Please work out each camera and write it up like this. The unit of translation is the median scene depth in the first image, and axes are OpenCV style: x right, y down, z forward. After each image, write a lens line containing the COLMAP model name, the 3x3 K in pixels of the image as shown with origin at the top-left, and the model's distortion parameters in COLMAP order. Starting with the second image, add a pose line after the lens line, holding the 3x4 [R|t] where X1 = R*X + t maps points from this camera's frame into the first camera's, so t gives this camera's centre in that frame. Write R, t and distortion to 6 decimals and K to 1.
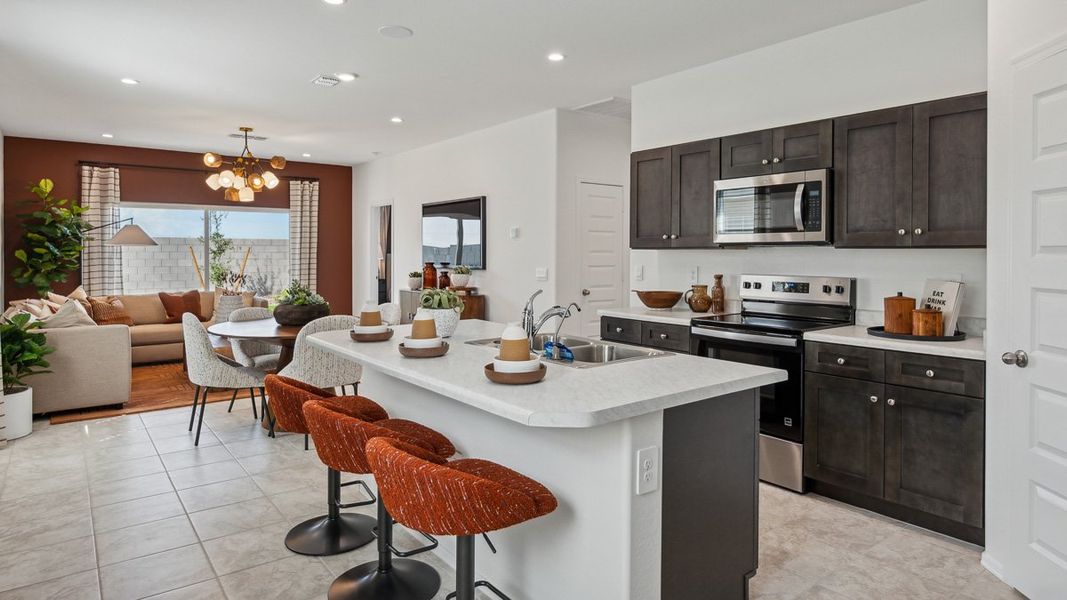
lens RADIAL K [[606.1, 0, 545.9], [0, 606.1, 252.7], [0, 0, 1]] dist [-0.007360, 0.001629]
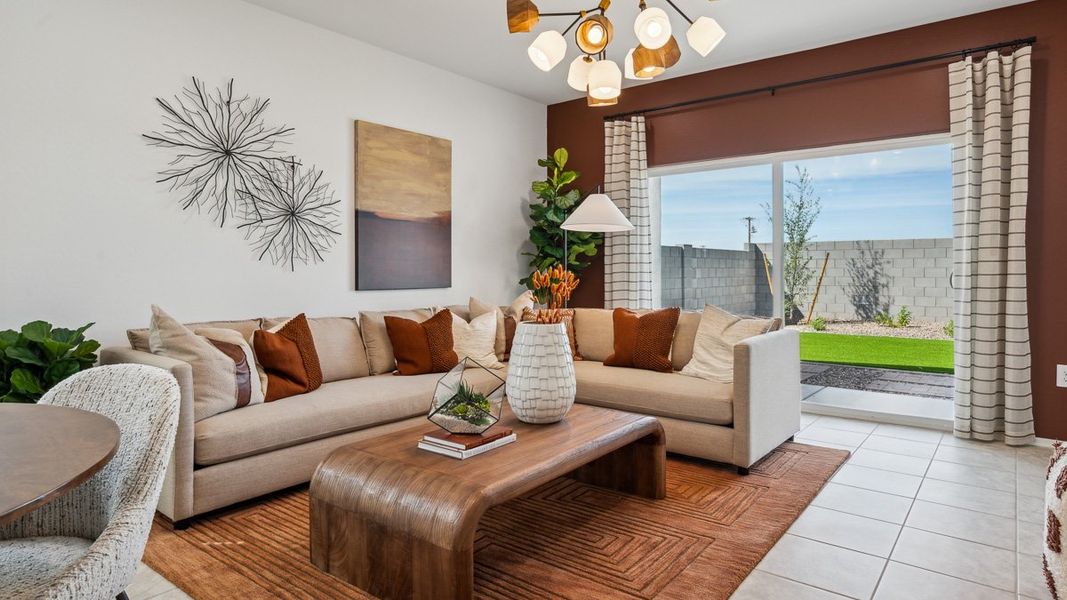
lens RADIAL K [[608.8, 0, 536.8], [0, 608.8, 275.0], [0, 0, 1]] dist [-0.001217, -0.000617]
pose [[0.228697, 0.007047, -0.973472, -0.099919], [0.003643, 0.999961, 0.008094, 0.030360], [0.973491, -0.005398, 0.228662, 0.816653]]
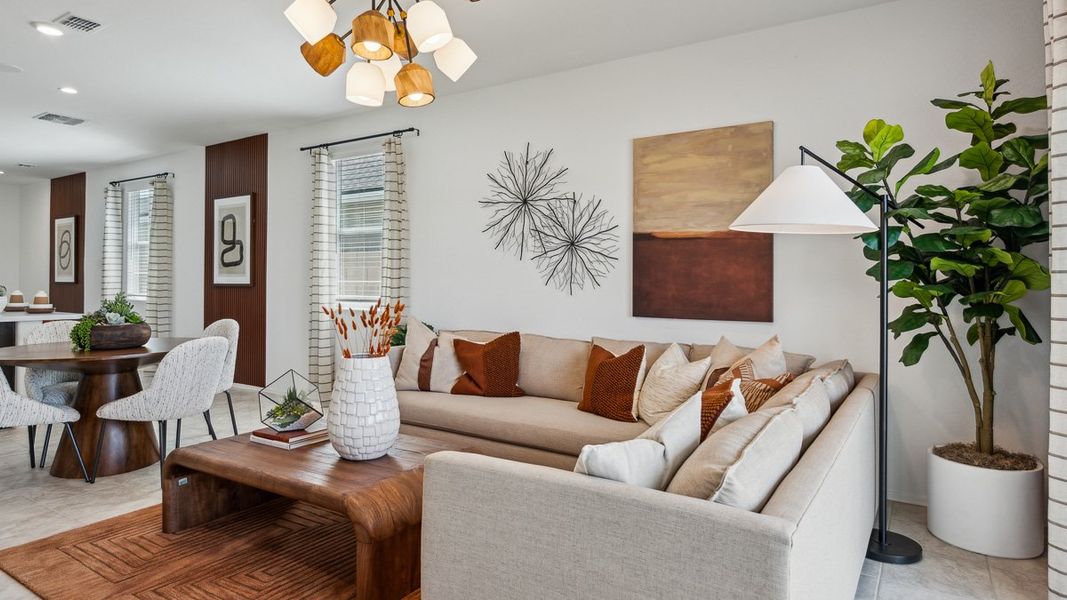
lens RADIAL K [[608.8, 0, 536.8], [0, 608.8, 275.0], [0, 0, 1]] dist [-0.001217, -0.000617]
pose [[-0.947240, -0.008971, -0.320399, -0.449063], [-0.006119, 0.999932, -0.009907, 0.016916], [0.320466, -0.007423, -0.947231, 1.292339]]
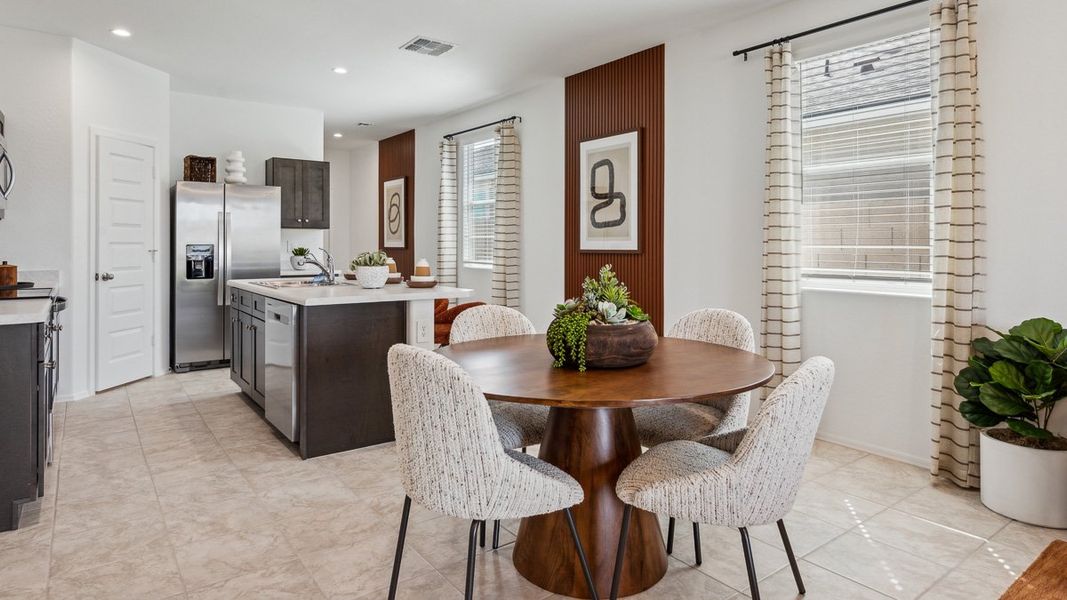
lens RADIAL K [[606.3, 0, 536.9], [0, 606.3, 249.3], [0, 0, 1]] dist [-0.000269, -0.001447]
pose [[-0.999560, -0.006217, 0.029016, -0.242798], [-0.005986, 0.999950, 0.008043, 0.018062], [-0.029064, 0.007866, -0.999547, 0.976057]]
